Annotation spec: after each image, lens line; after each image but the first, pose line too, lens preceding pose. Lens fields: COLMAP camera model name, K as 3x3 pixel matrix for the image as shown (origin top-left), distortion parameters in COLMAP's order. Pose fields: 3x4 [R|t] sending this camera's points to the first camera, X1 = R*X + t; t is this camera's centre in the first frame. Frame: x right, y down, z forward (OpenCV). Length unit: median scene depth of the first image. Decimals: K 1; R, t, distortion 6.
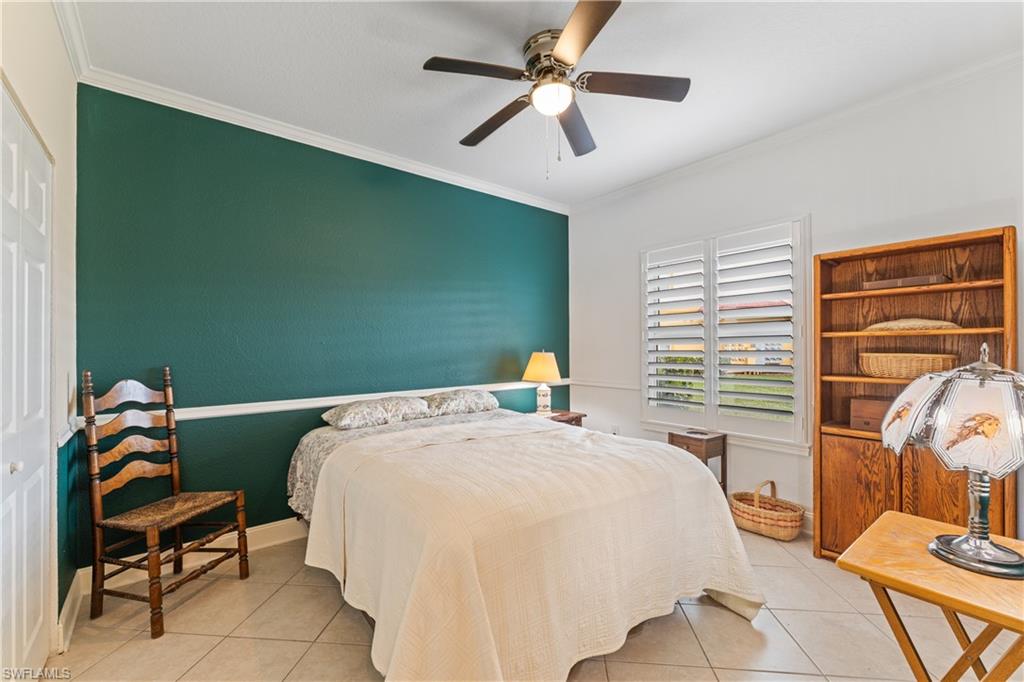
lens RADIAL K [[417.5, 0, 513.7], [0, 417.5, 354.5], [0, 0, 1]] dist [0.000765, -0.000125]
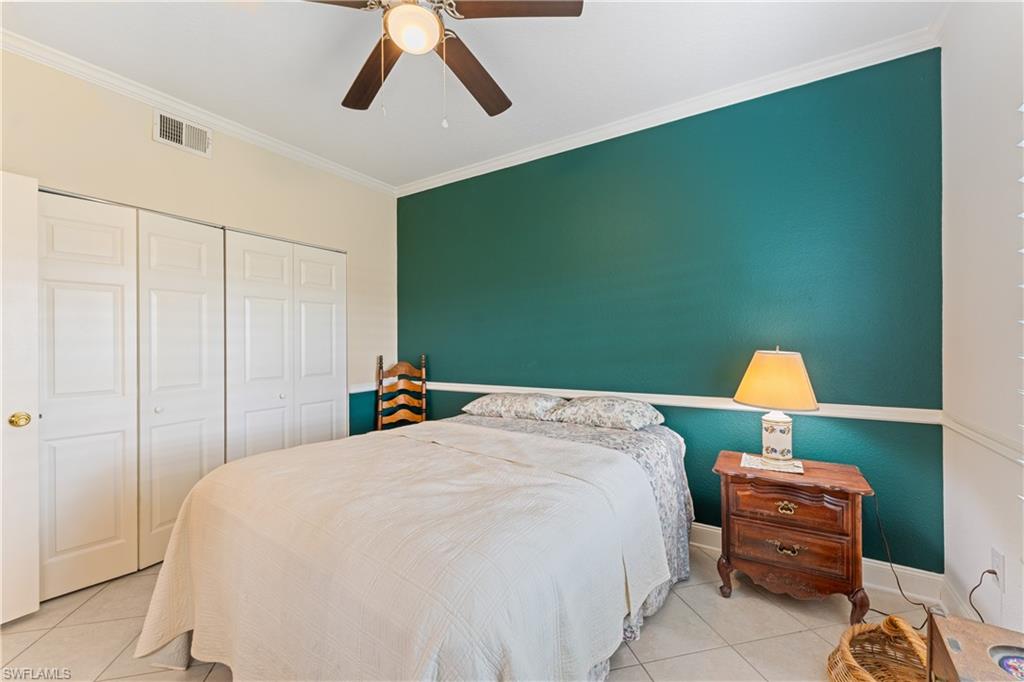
lens RADIAL K [[425.7, 0, 516.9], [0, 425.7, 343.0], [0, 0, 1]] dist [0.001542, 0.000032]
pose [[0.310606, 0.006390, -0.950517, 0.743902], [-0.009245, 0.999950, 0.003701, -0.022551], [0.950494, 0.007638, 0.310650, 0.751385]]
